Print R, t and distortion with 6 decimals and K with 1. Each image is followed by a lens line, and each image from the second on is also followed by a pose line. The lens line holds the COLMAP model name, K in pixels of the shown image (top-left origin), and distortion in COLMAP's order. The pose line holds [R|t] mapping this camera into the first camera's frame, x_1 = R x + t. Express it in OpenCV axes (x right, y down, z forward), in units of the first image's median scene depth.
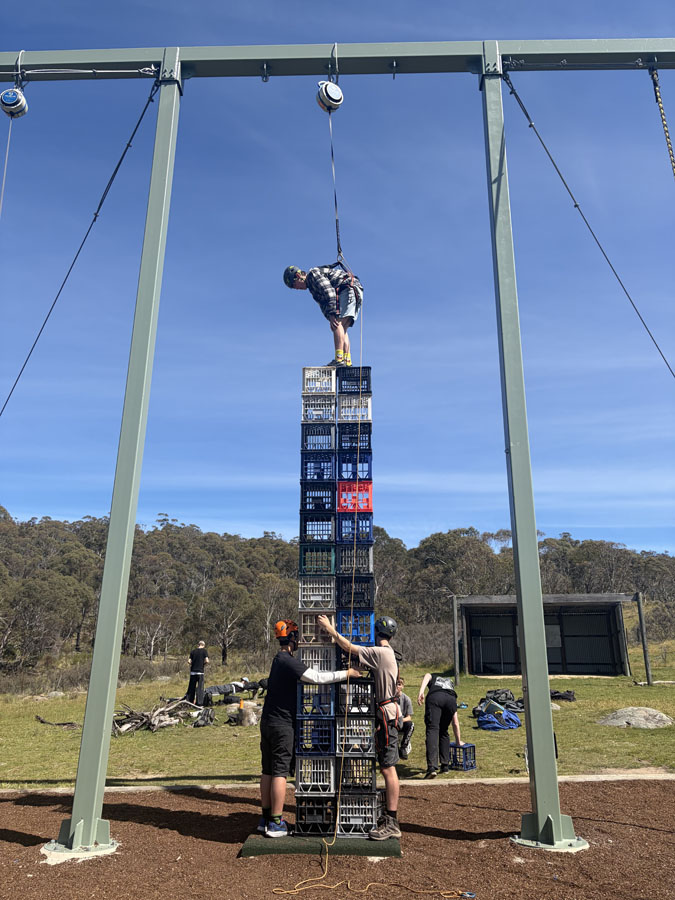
lens RADIAL K [[692.2, 0, 340.6], [0, 692.2, 447.3], [0, 0, 1]] dist [-0.035774, 0.103918]
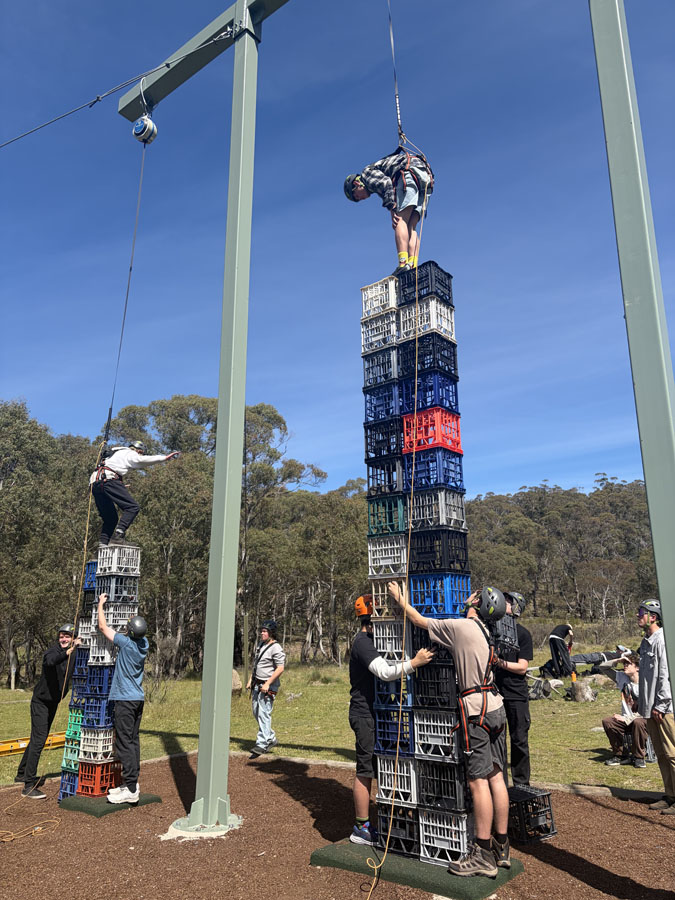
lens RADIAL K [[692.2, 0, 340.6], [0, 692.2, 447.3], [0, 0, 1]] dist [-0.035774, 0.103918]
pose [[0.799392, -0.169649, -0.576360, 0.413593], [0.197490, 0.980196, -0.014604, 0.088064], [0.567424, -0.102151, 0.817065, 0.320808]]
